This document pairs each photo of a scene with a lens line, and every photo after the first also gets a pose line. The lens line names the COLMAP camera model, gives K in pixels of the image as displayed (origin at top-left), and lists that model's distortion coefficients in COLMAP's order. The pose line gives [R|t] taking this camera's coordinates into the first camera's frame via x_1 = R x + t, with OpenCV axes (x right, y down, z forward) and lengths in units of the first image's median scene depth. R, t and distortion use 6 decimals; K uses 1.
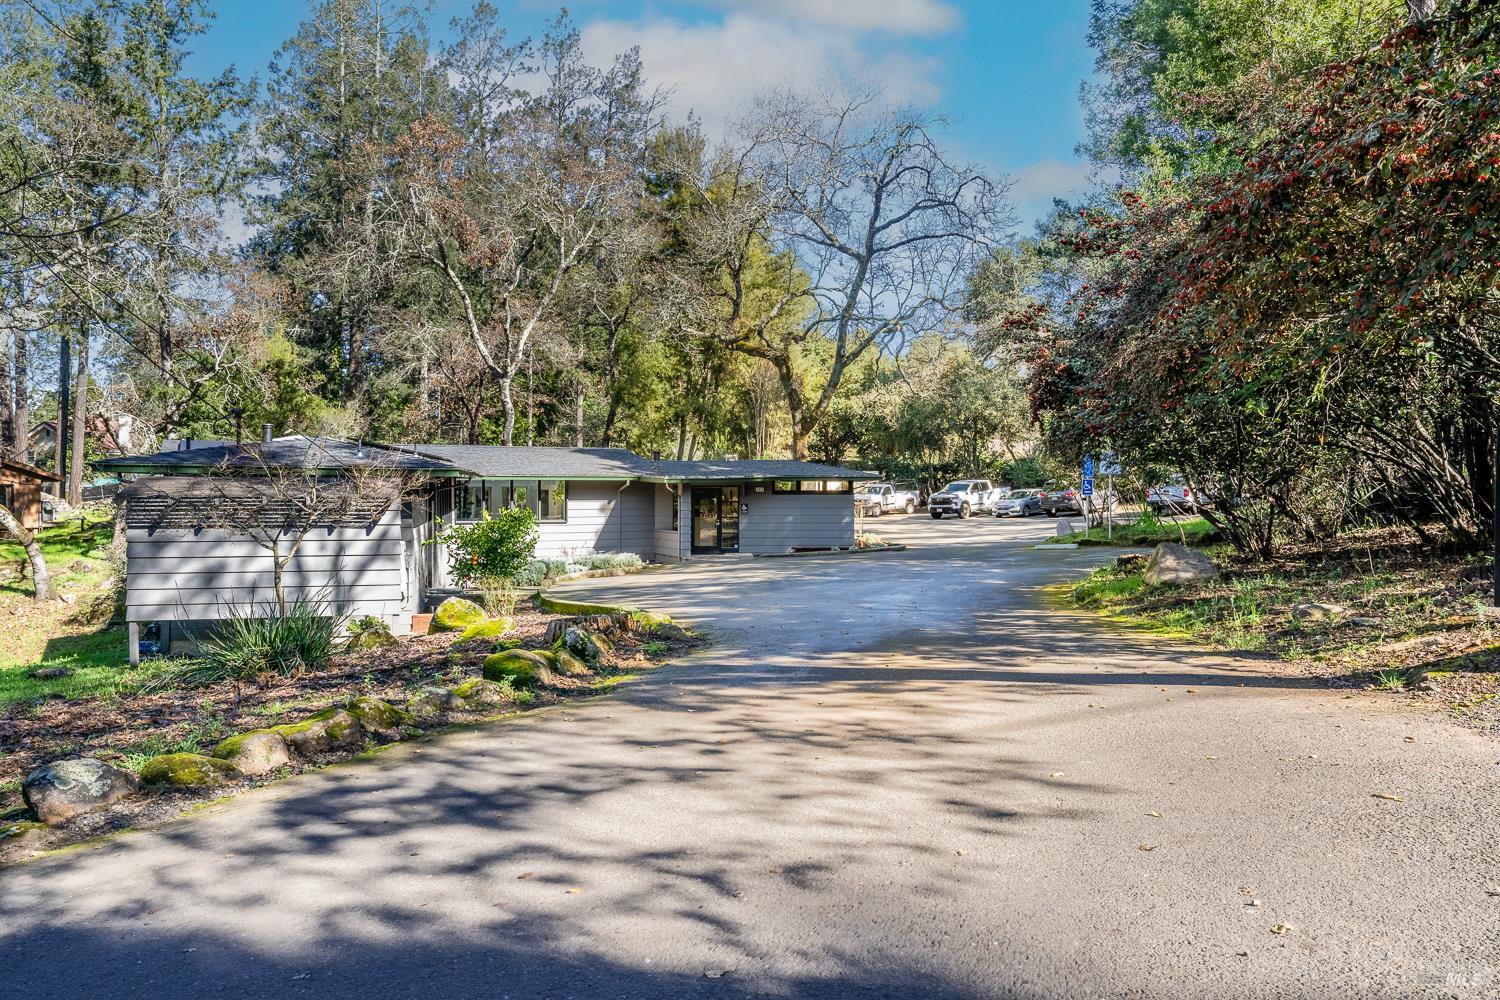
lens RADIAL K [[1044.1, 0, 750.0], [0, 1044.1, 500.0], [0, 0, 1]] dist [0.000041, 0.000052]
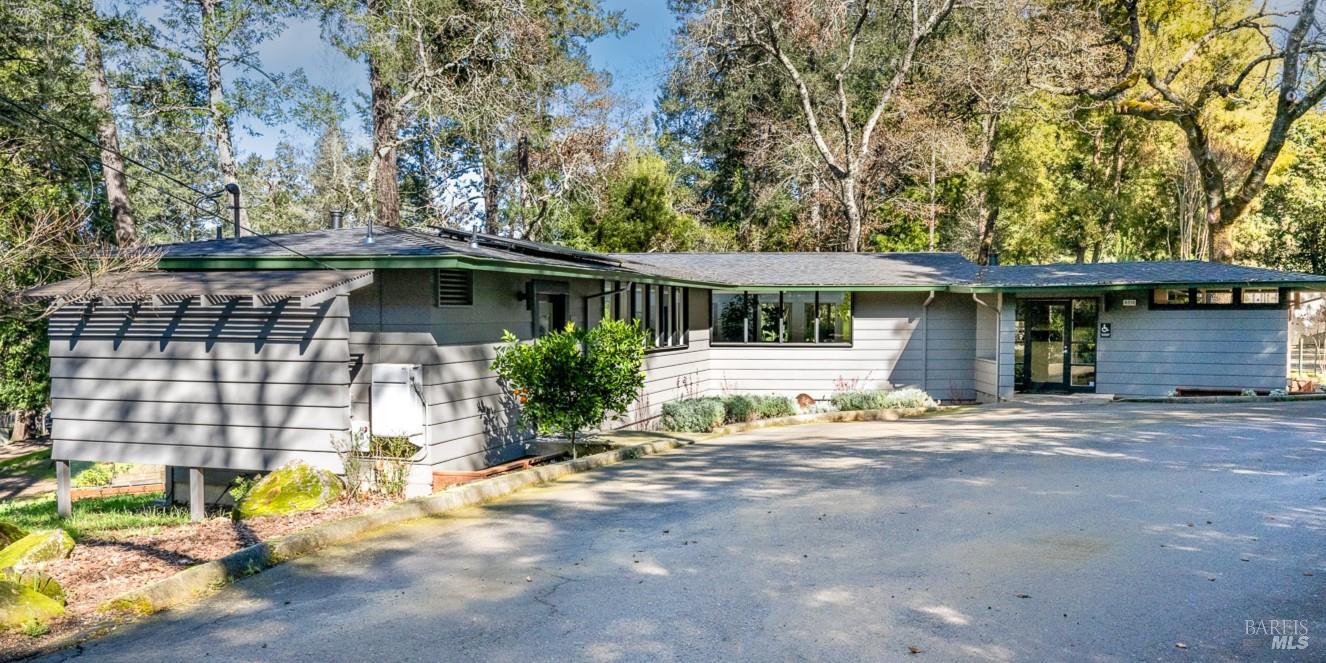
lens RADIAL K [[1058.7, 0, 663.5], [0, 1058.7, 361.3], [0, 0, 1]] dist [0.005697, 0.001440]
pose [[0.875790, 0.021759, -0.482202, 0.081198], [-0.006010, 0.999398, 0.034182, 0.006523], [0.482655, -0.027038, 0.875393, 0.248246]]
